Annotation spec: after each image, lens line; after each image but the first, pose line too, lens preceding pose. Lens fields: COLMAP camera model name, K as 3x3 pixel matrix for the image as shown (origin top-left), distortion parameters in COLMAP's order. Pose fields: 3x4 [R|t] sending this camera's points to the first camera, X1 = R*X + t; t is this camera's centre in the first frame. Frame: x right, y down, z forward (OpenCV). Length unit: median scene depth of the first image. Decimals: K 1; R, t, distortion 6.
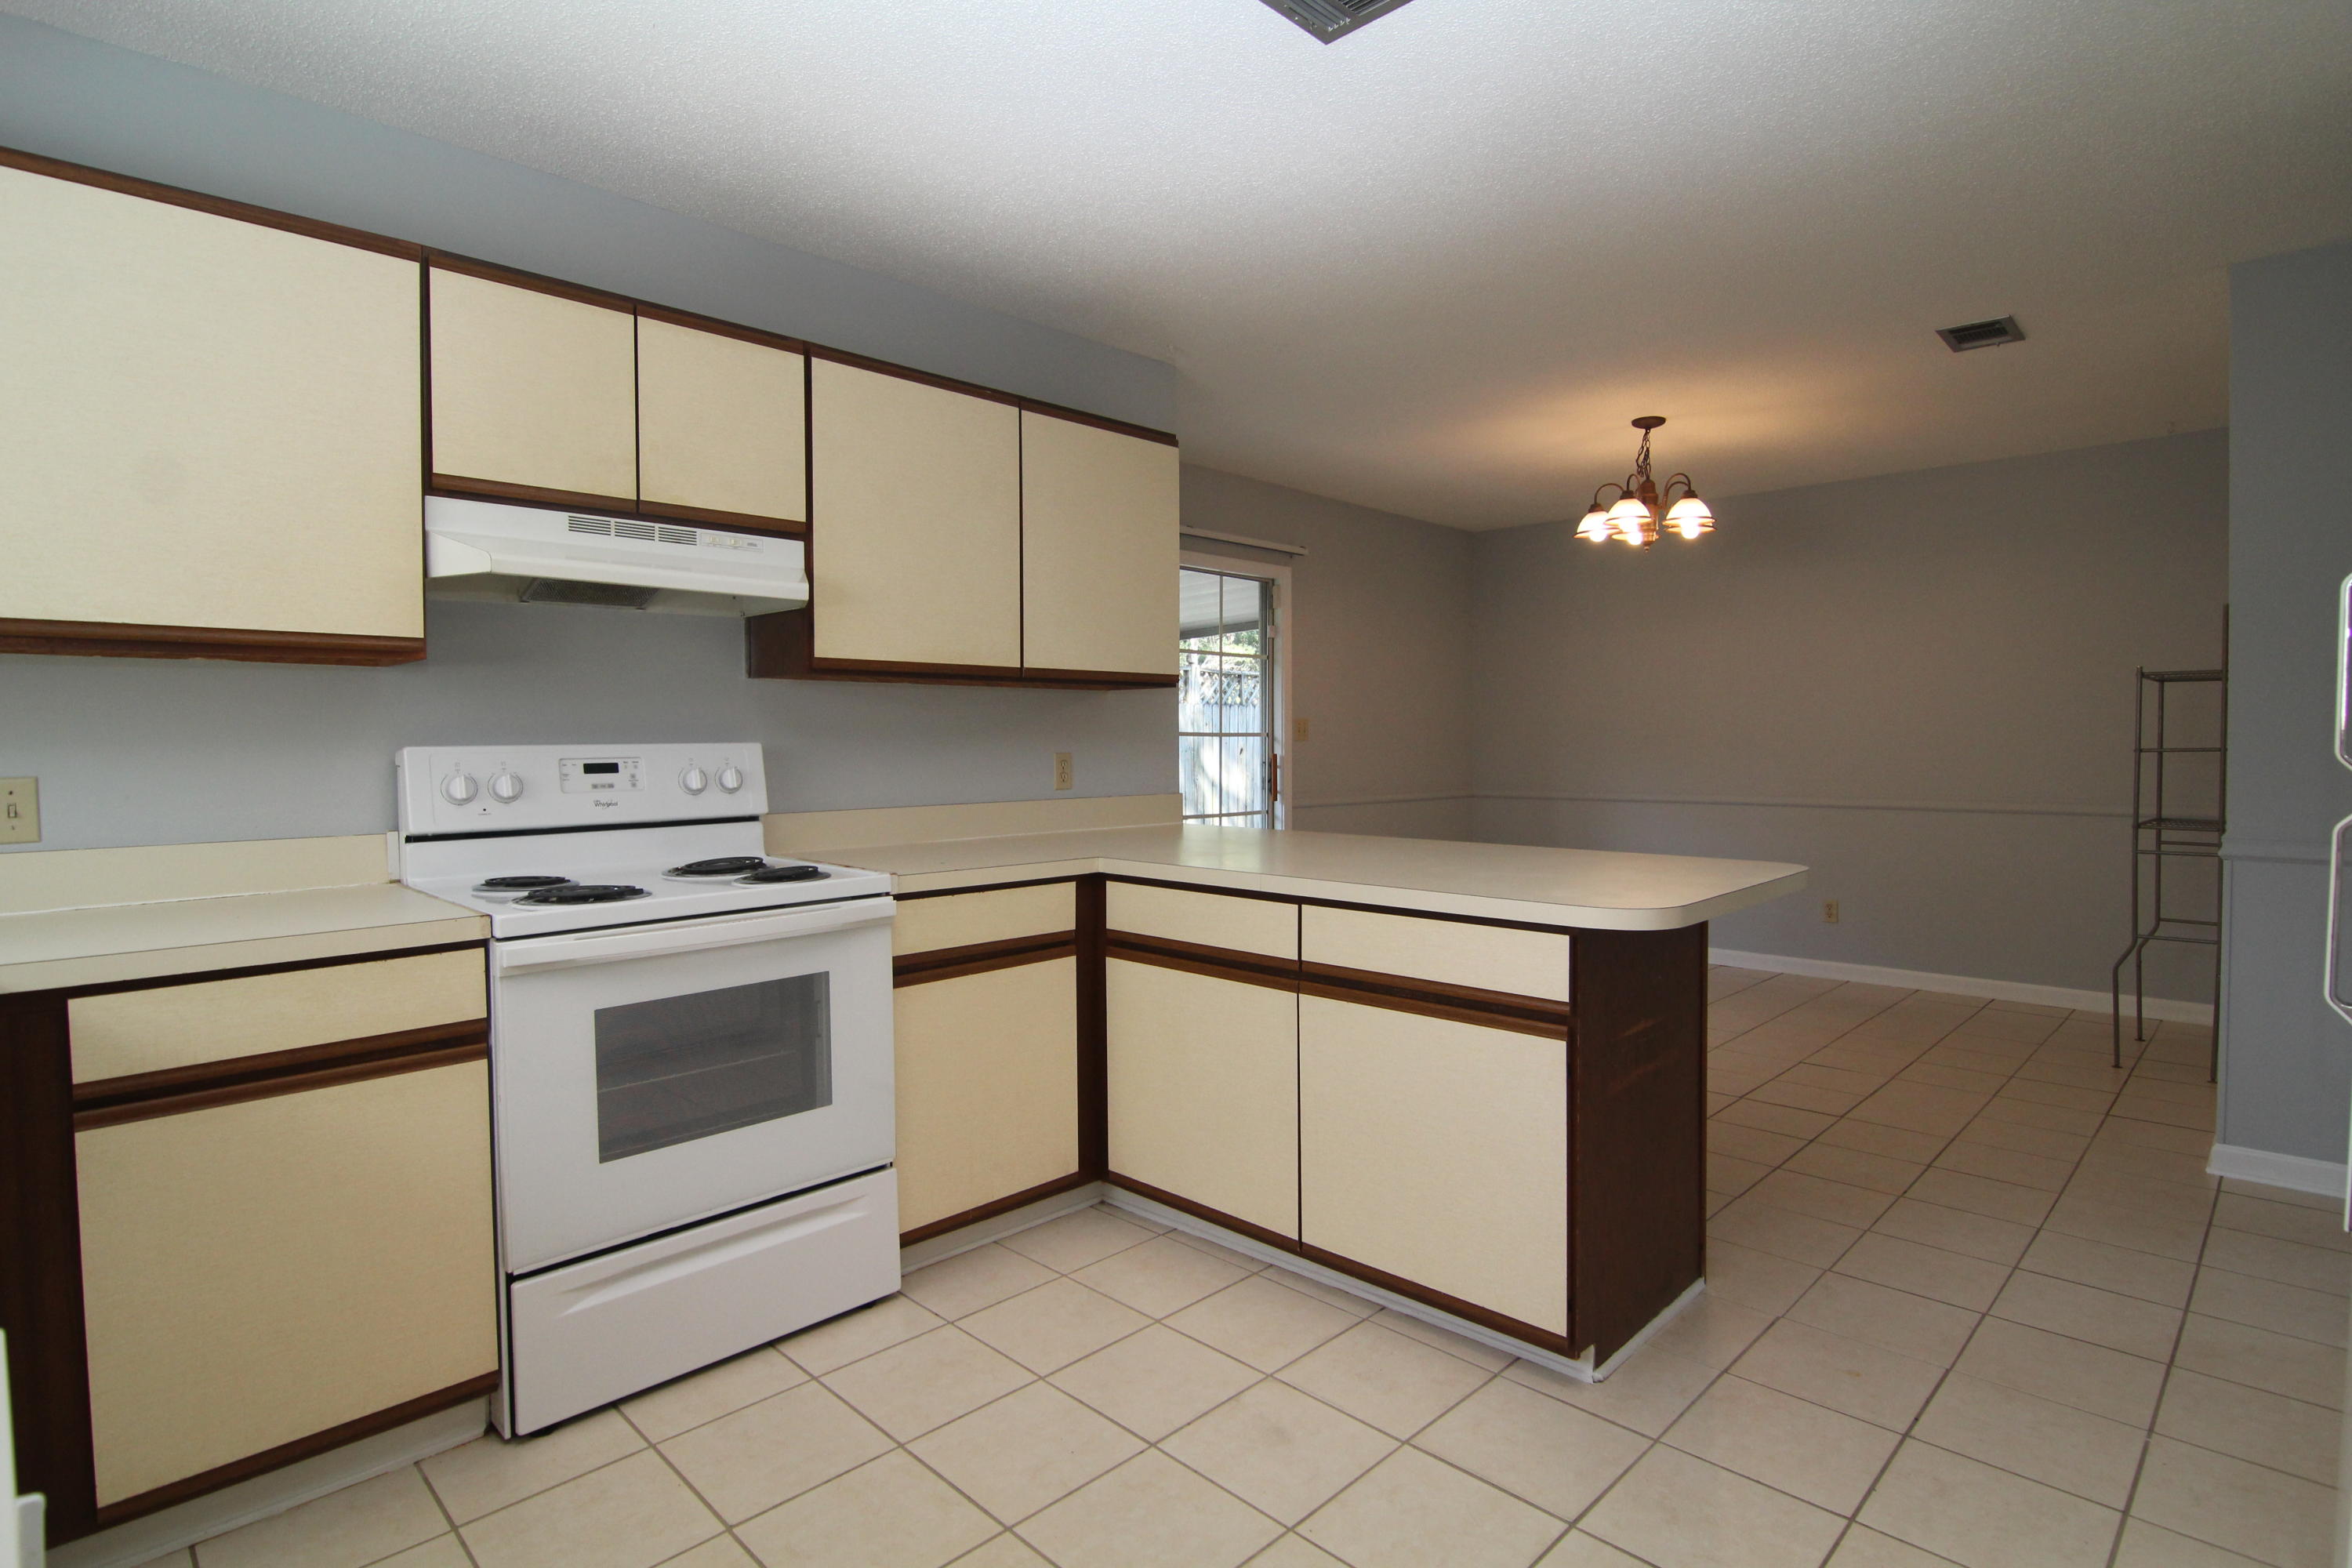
lens RADIAL K [[1190.8, 0, 1175.0], [0, 1190.8, 777.4], [0, 0, 1]] dist [-0.002231, -0.012021]
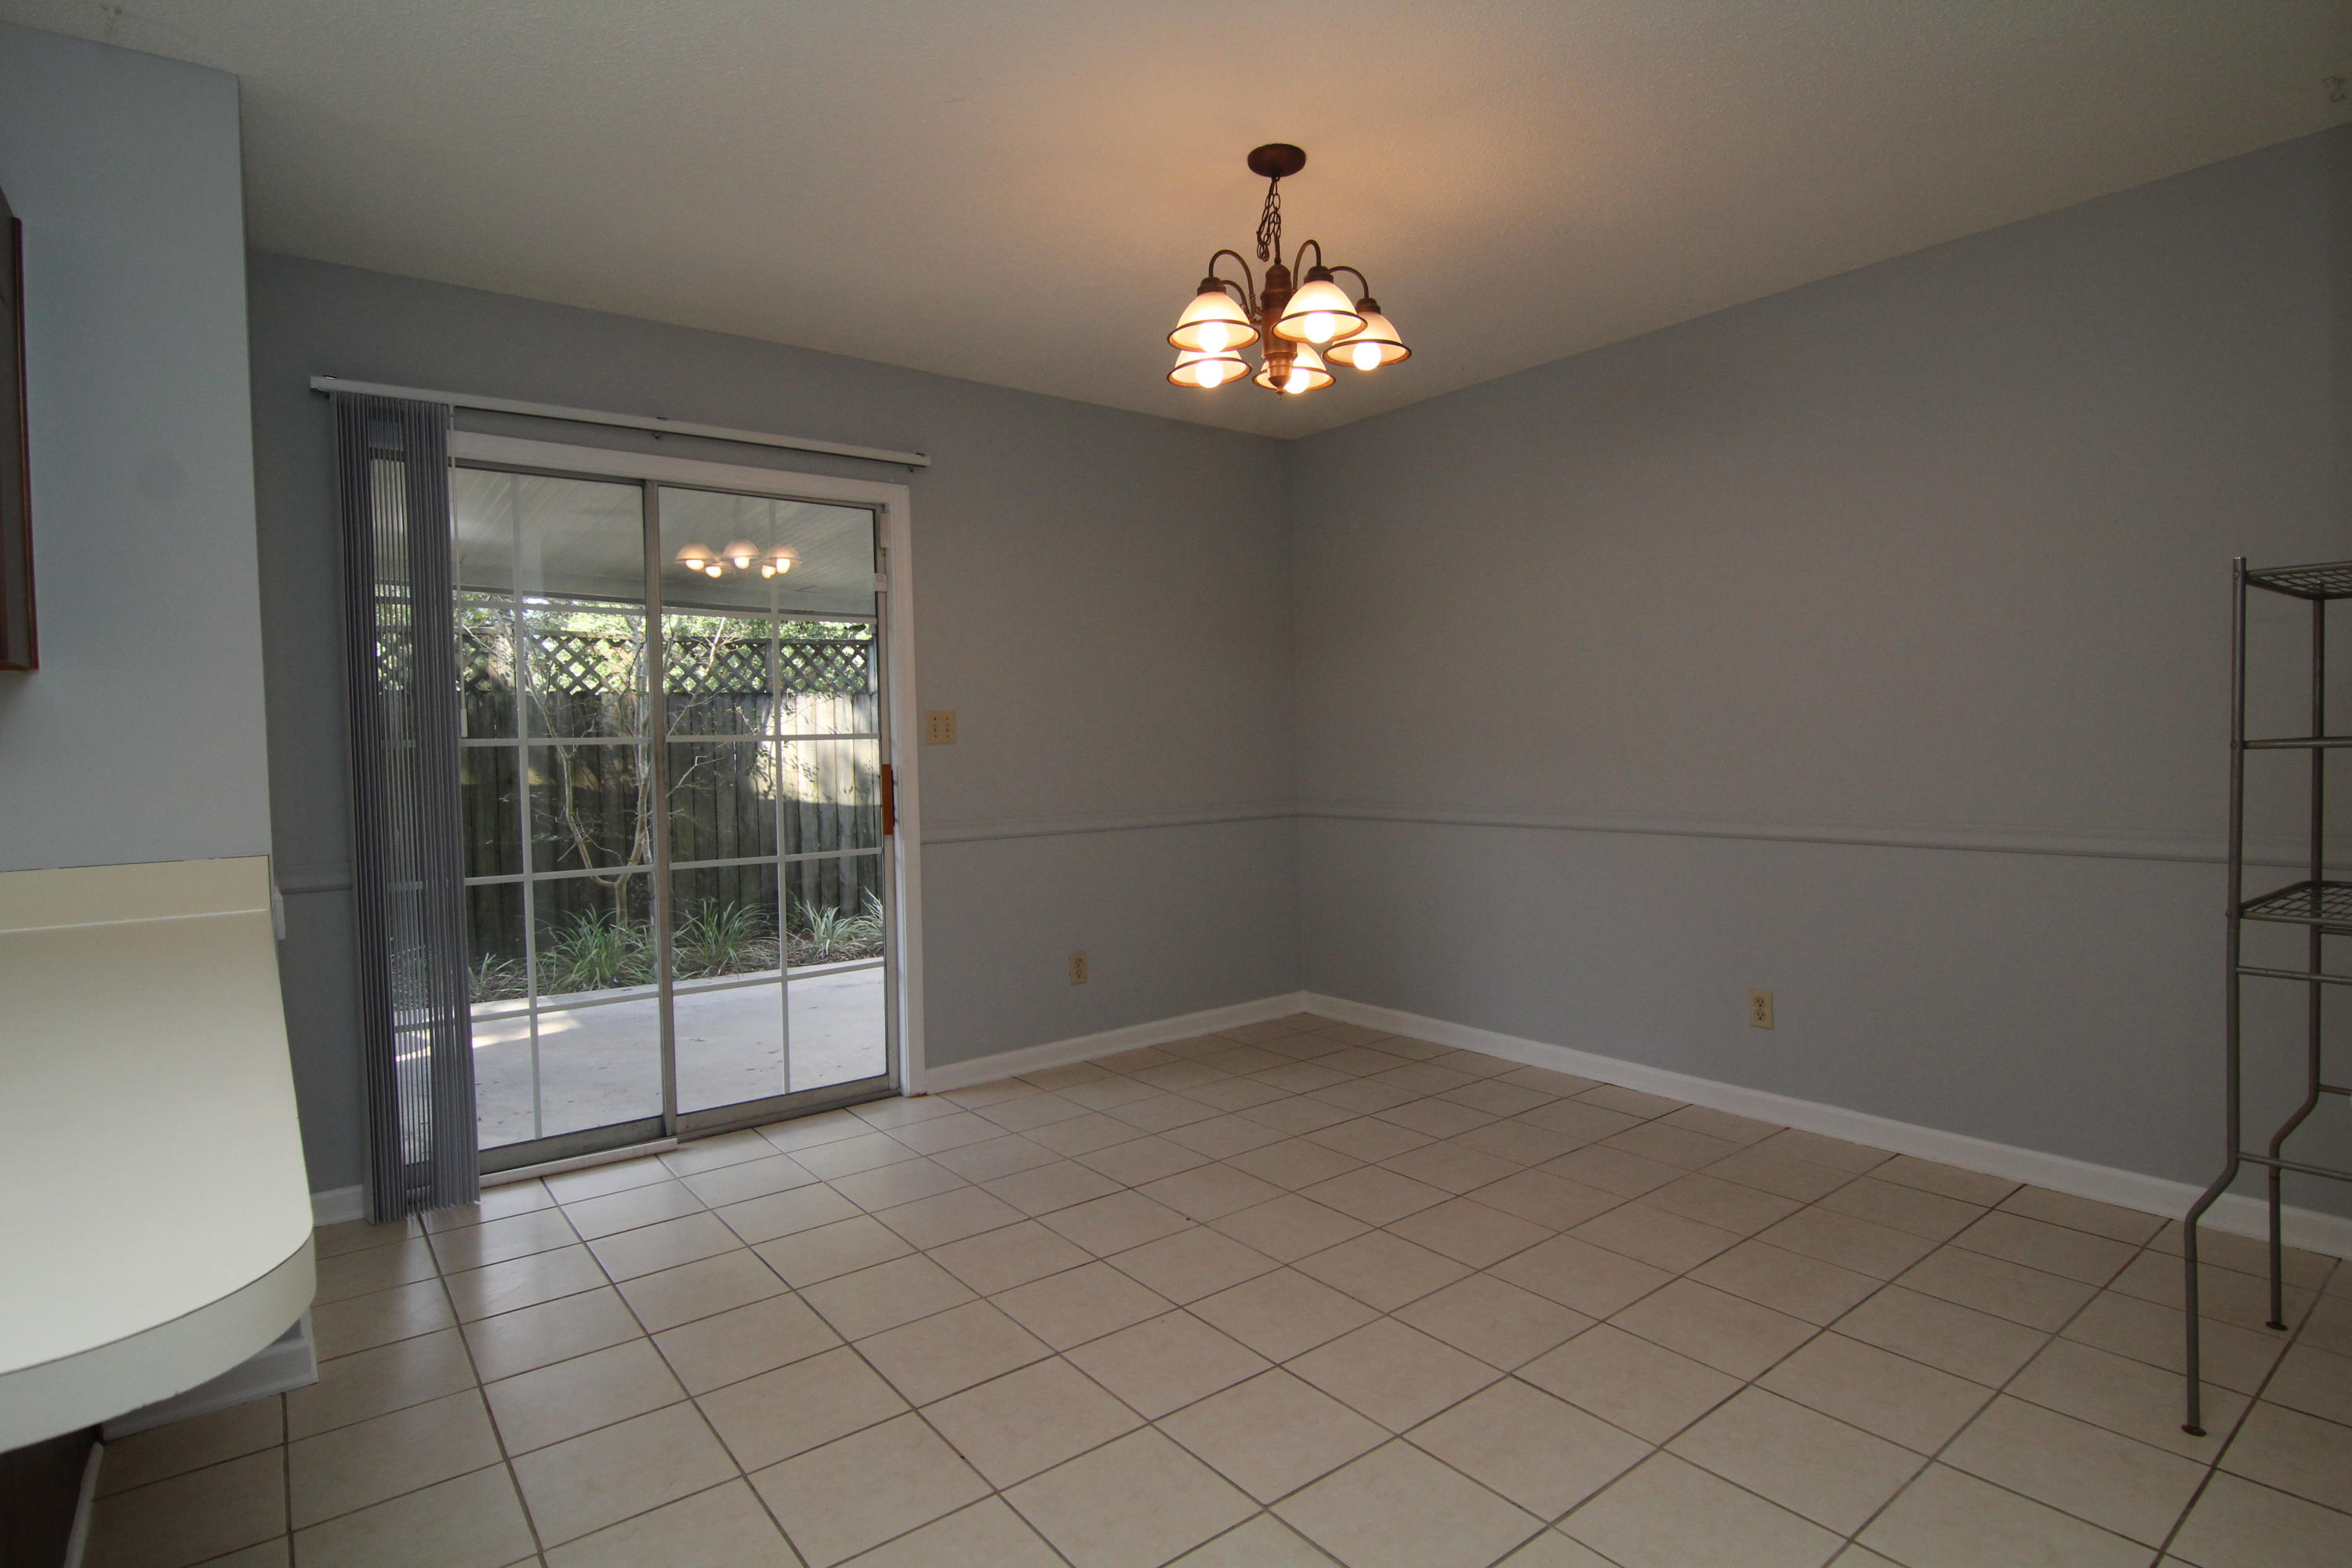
lens RADIAL K [[1192.7, 0, 1176.3], [0, 1192.7, 777.0], [0, 0, 1]] dist [-0.001033, -0.013409]
pose [[0.990930, -0.014277, -0.133621, 0.755978], [0.015009, 0.999877, 0.004475, -0.030094], [0.133541, -0.006440, 0.991022, 0.799105]]
